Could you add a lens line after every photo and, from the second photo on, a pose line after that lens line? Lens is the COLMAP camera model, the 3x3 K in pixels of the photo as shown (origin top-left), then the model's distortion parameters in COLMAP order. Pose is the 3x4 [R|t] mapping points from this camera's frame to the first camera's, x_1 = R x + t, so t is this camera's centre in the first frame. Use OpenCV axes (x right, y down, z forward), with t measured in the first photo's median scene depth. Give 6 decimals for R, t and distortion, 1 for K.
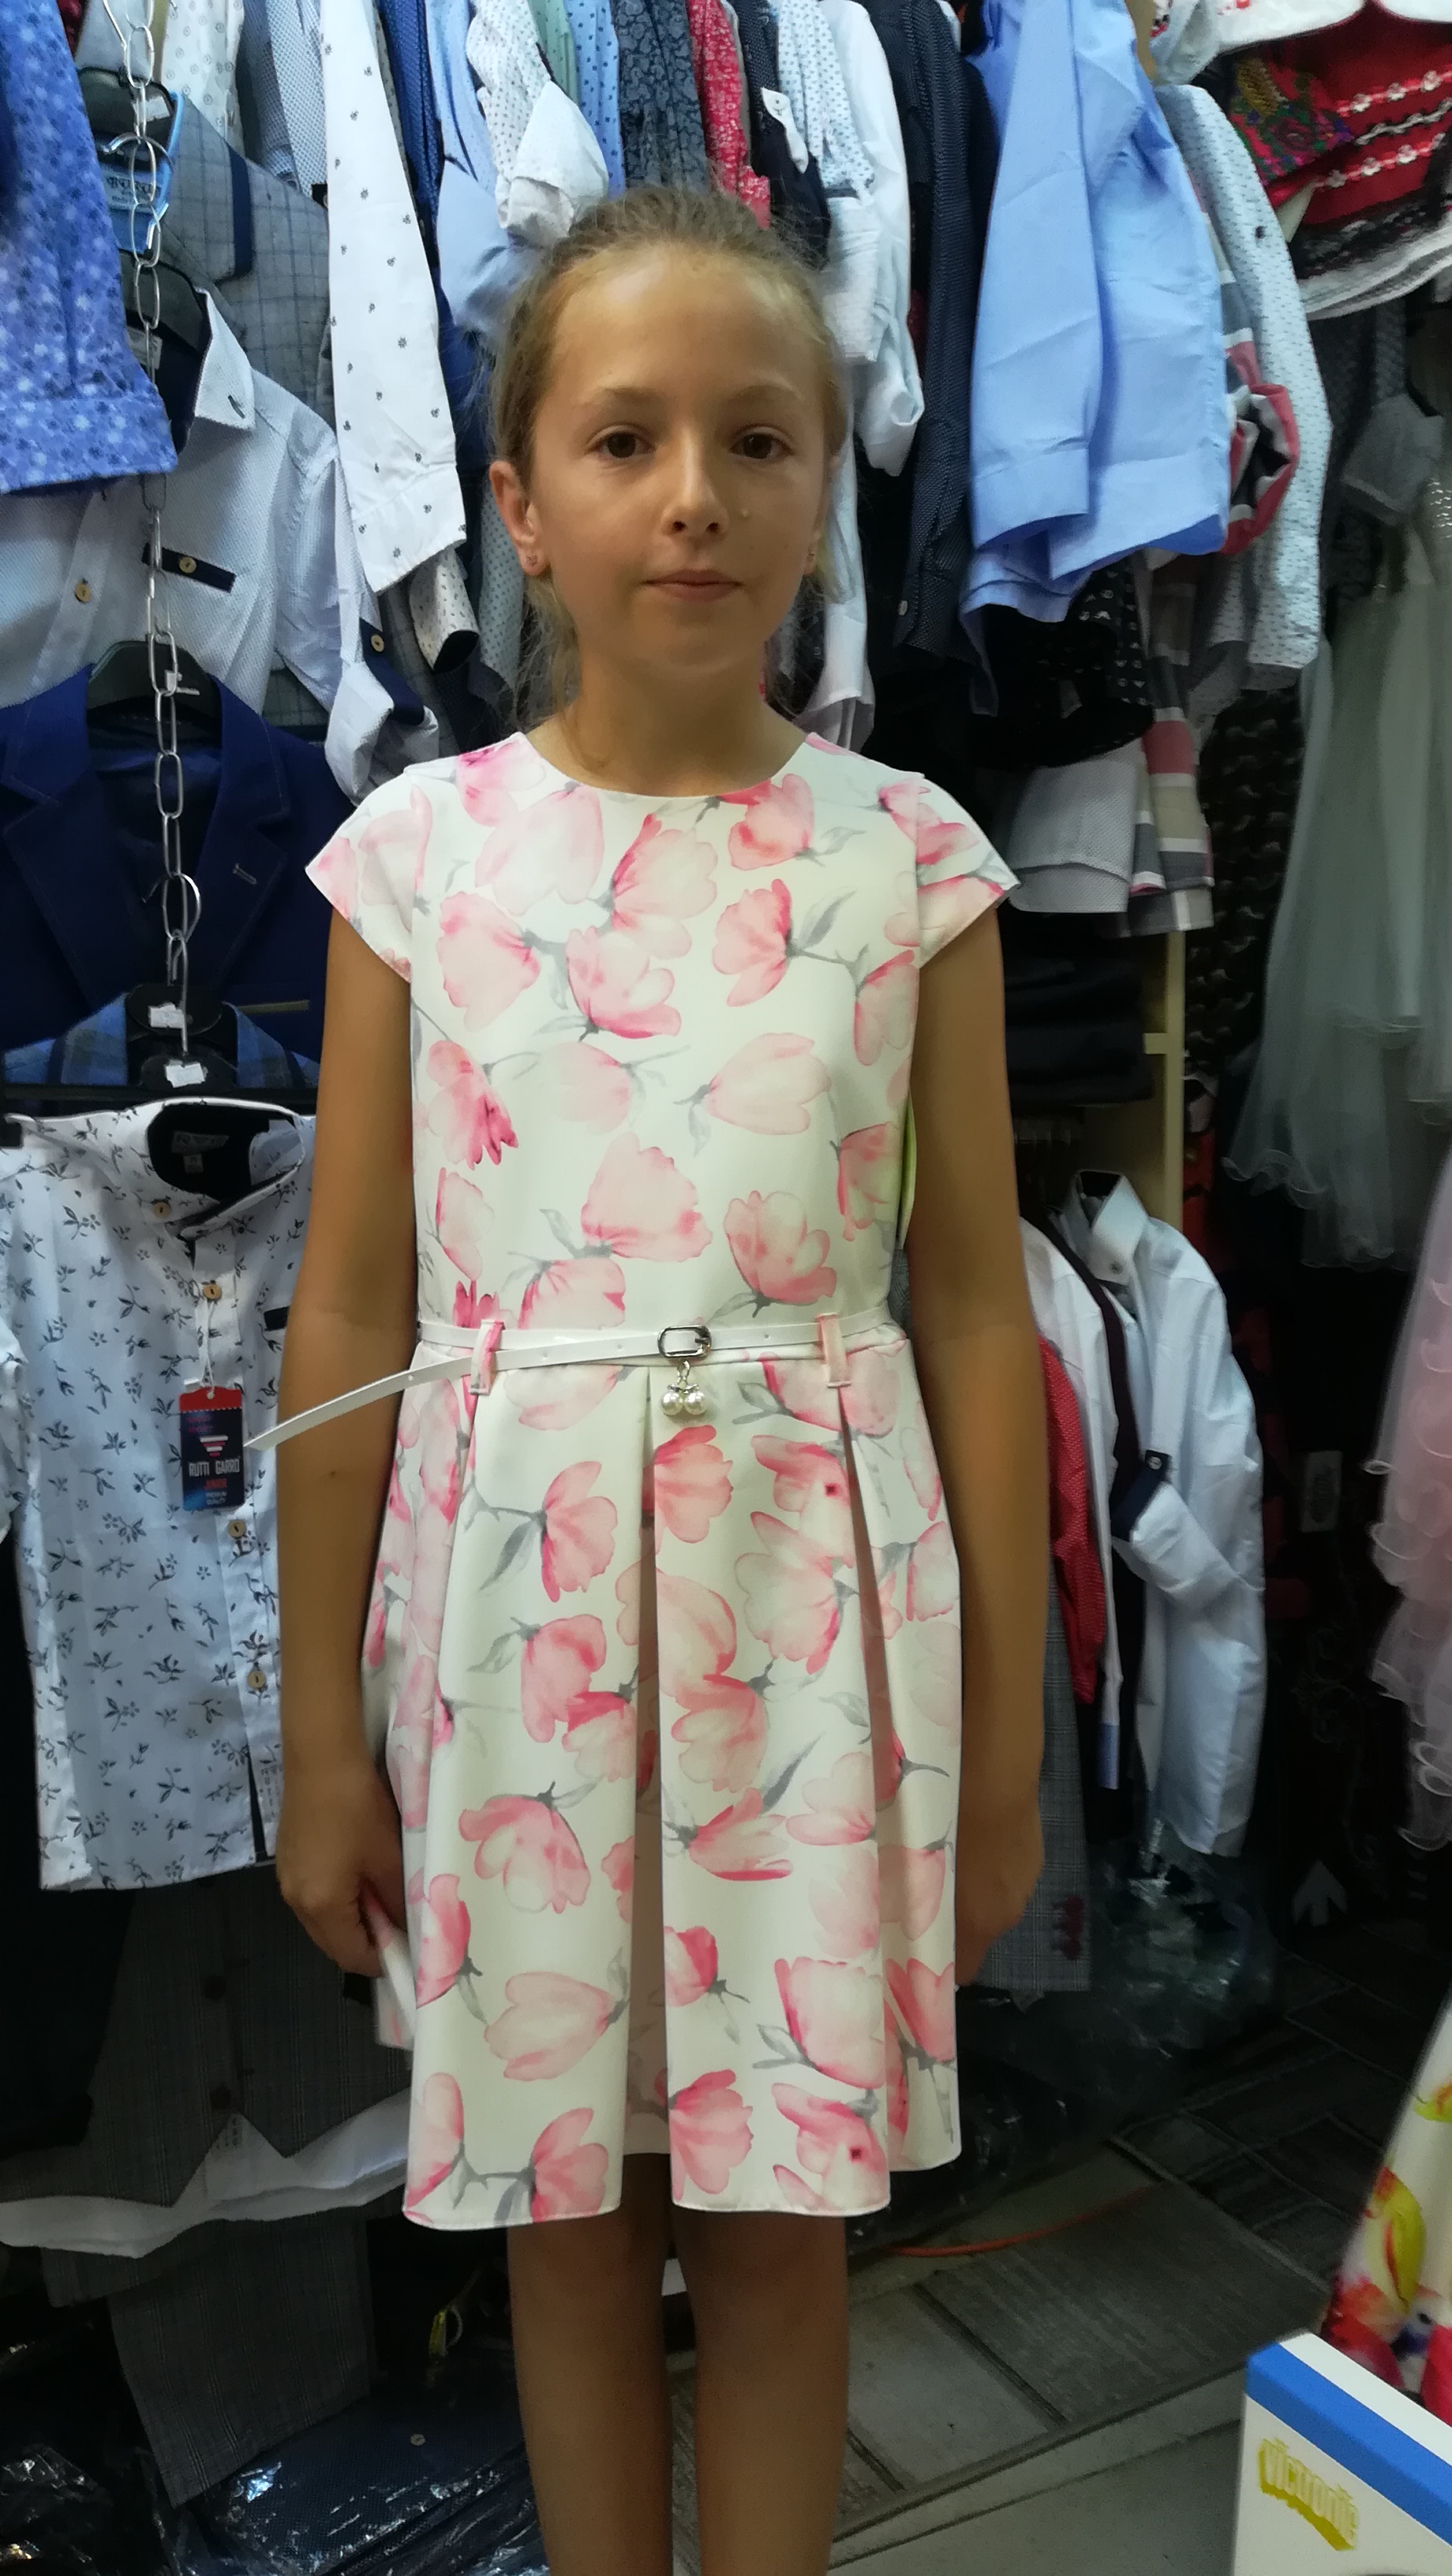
lens RADIAL K [[1986.2, 0, 728.3], [0, 1986.2, 1282.9], [0, 0, 1]] dist [0.050428, -0.039712]
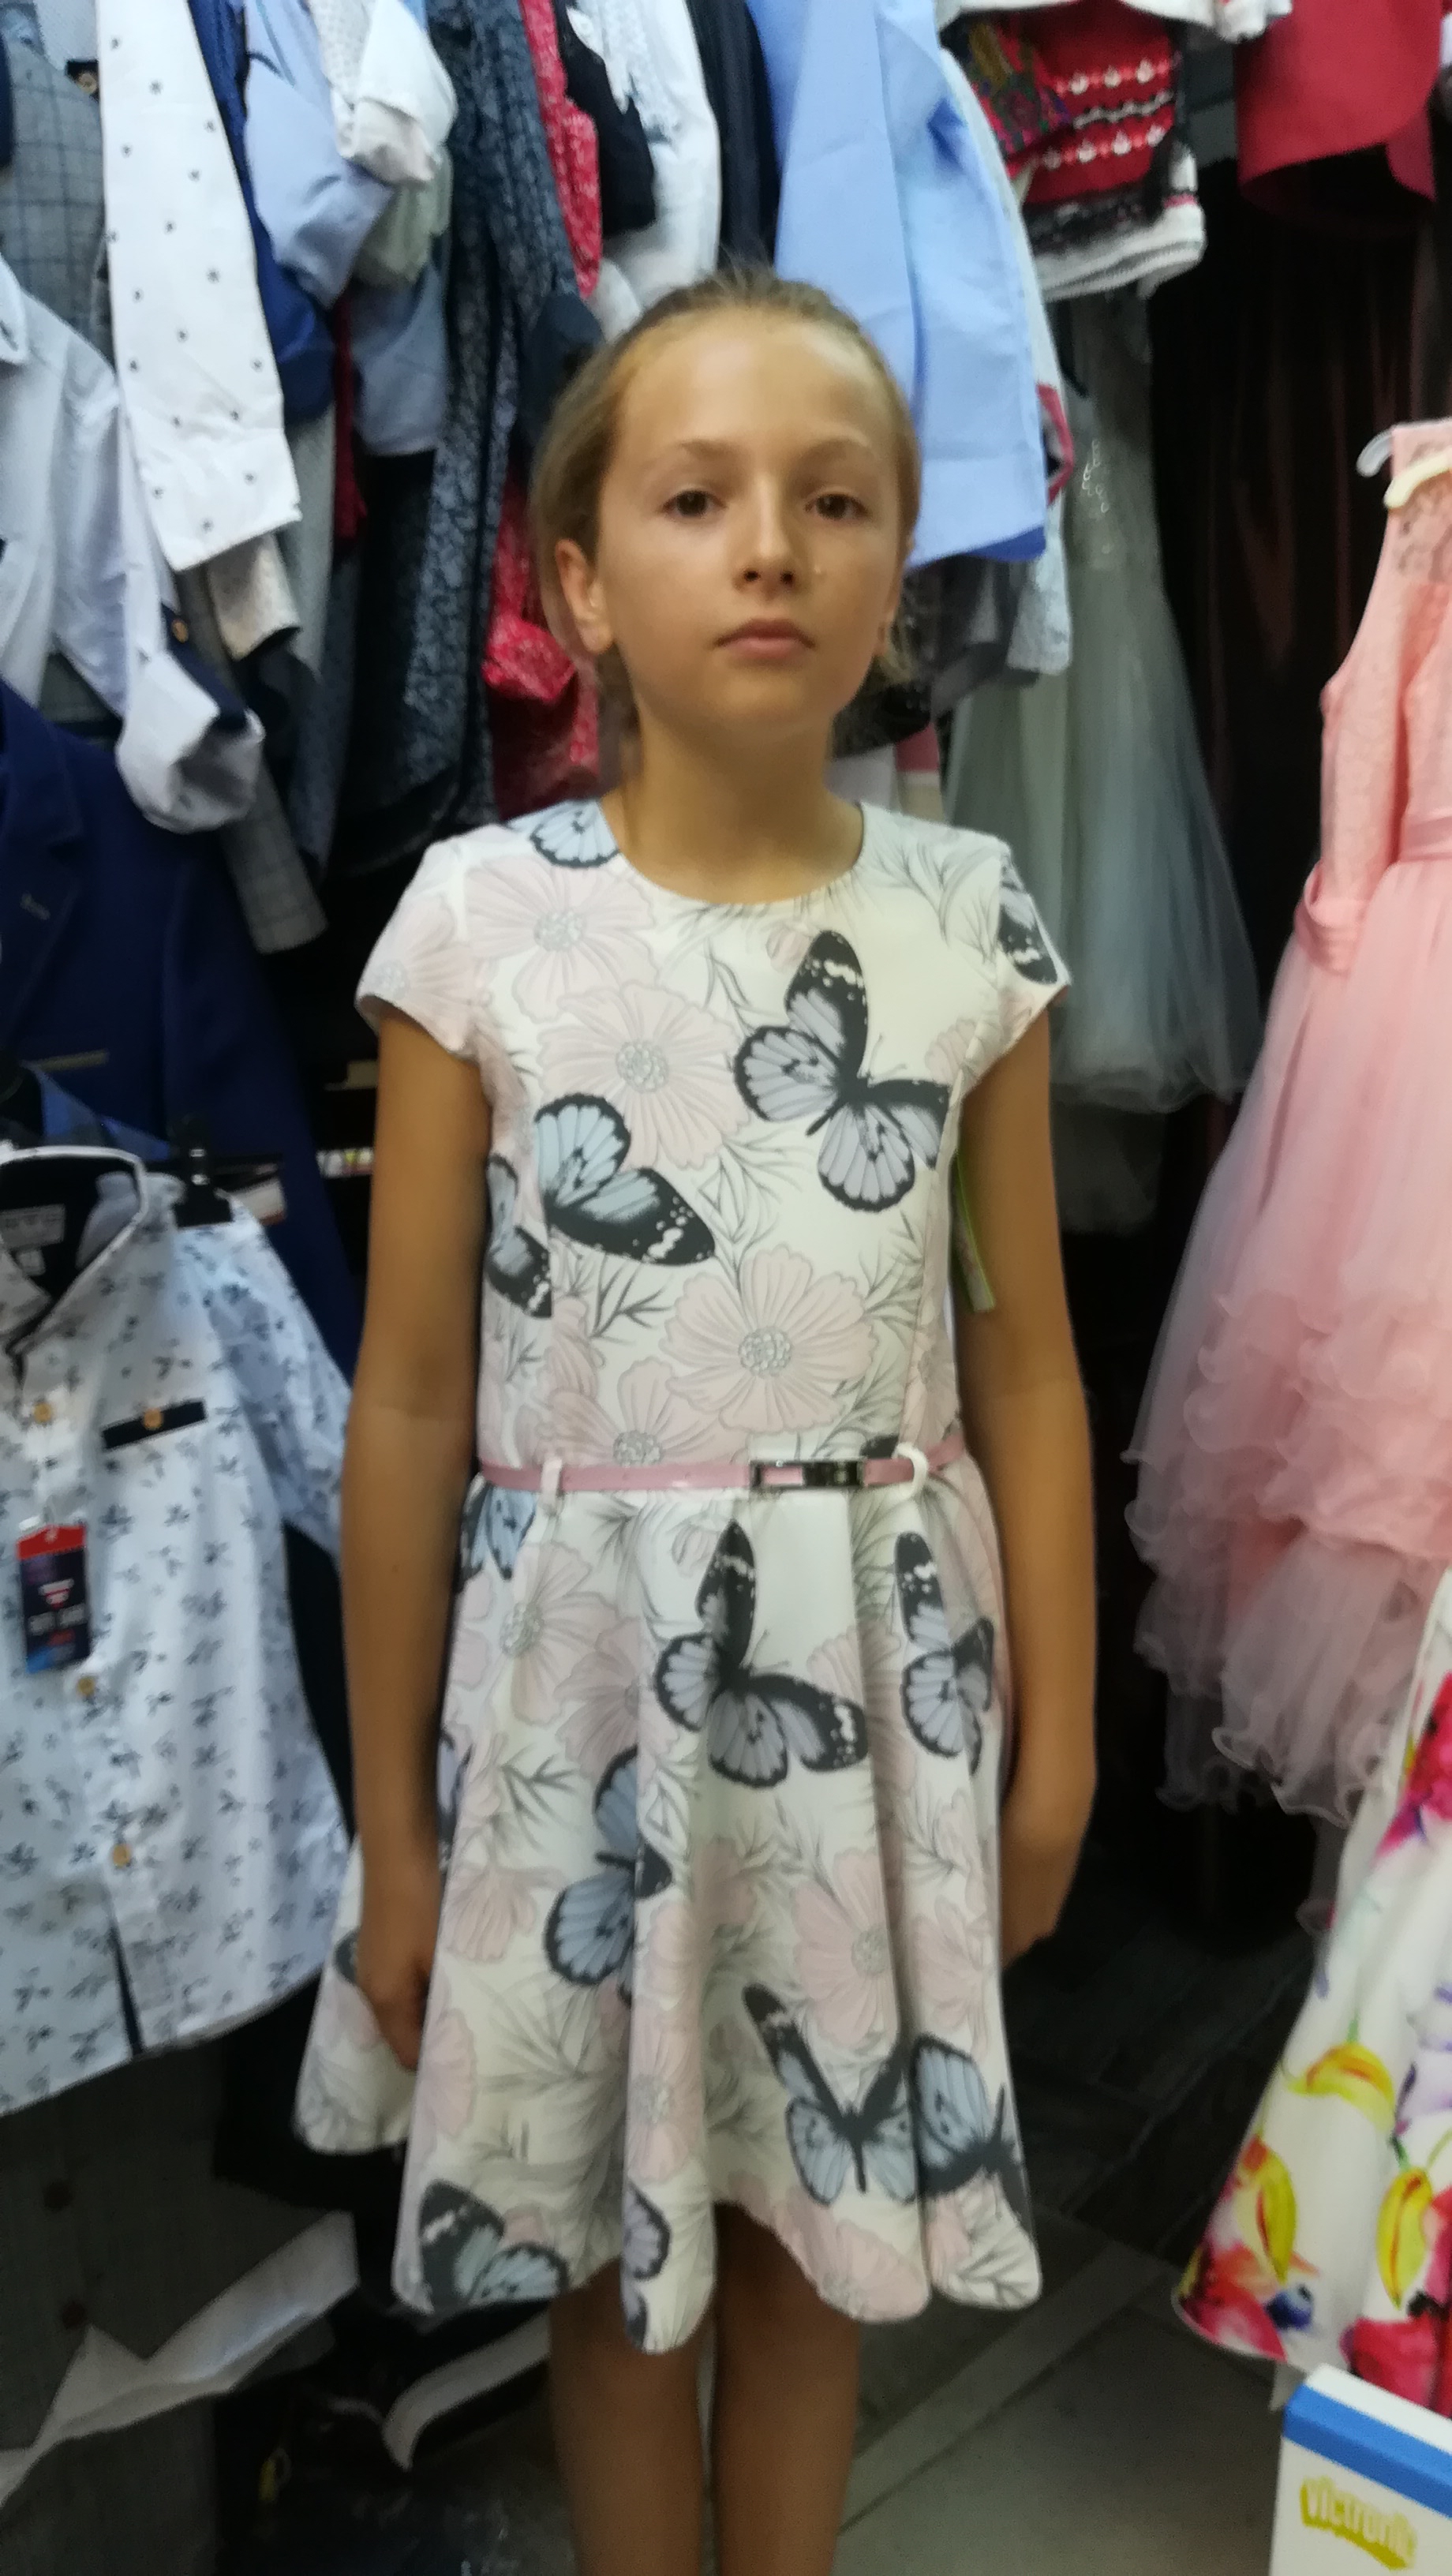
lens RADIAL K [[2019.7, 0, 724.7], [0, 2019.7, 1293.1], [0, 0, 1]] dist [0.039604, -0.047045]
pose [[0.950837, -0.050334, 0.305573, -0.236754], [0.028766, 0.996793, 0.074680, -0.099196], [-0.308352, -0.062218, 0.949235, 0.095189]]
